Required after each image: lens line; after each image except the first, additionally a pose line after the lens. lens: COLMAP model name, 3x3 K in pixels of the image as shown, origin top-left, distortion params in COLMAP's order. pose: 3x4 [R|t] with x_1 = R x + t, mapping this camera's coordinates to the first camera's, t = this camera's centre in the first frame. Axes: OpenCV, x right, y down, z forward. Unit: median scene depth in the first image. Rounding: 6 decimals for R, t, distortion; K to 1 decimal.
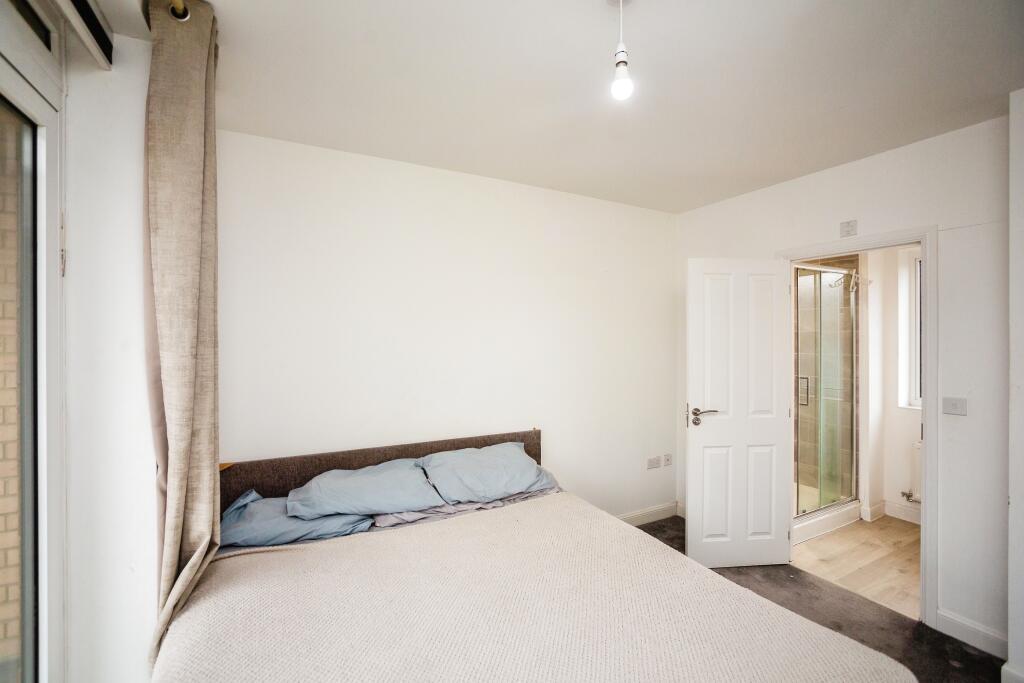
lens RADIAL K [[435.9, 0, 504.8], [0, 435.9, 340.1], [0, 0, 1]] dist [-0.021840, 0.001573]
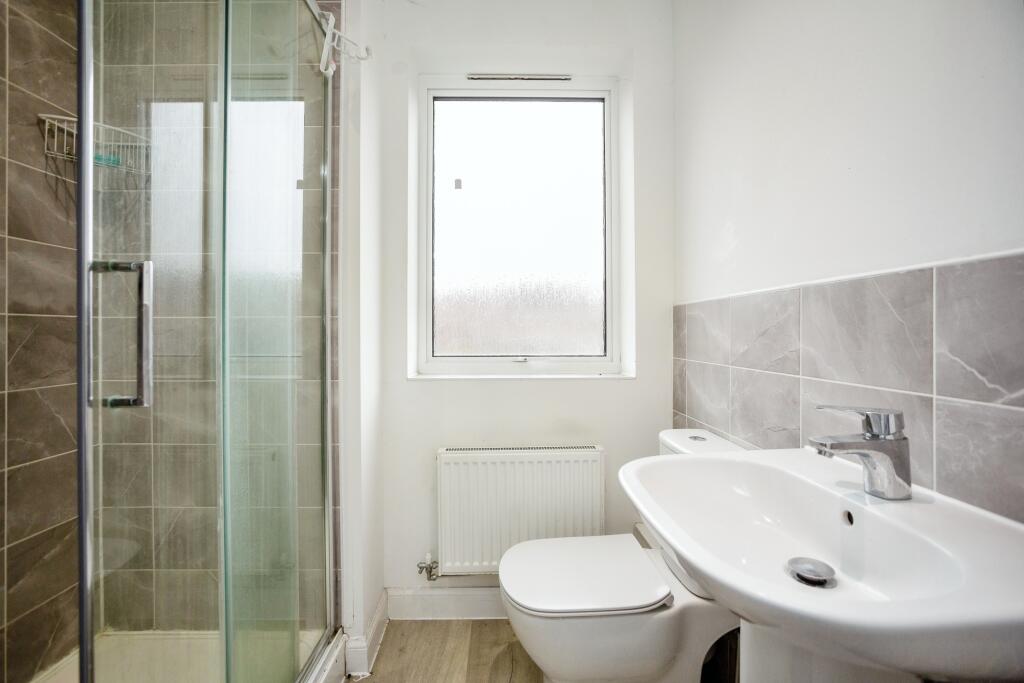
lens RADIAL K [[435.9, 0, 508.5], [0, 435.9, 334.8], [0, 0, 1]] dist [-0.021840, 0.001573]
pose [[0.439705, -0.001341, 0.898141, 0.543575], [0.000274, 0.999999, 0.001358, 0.107195], [-0.898142, -0.000351, 0.439705, 0.693806]]
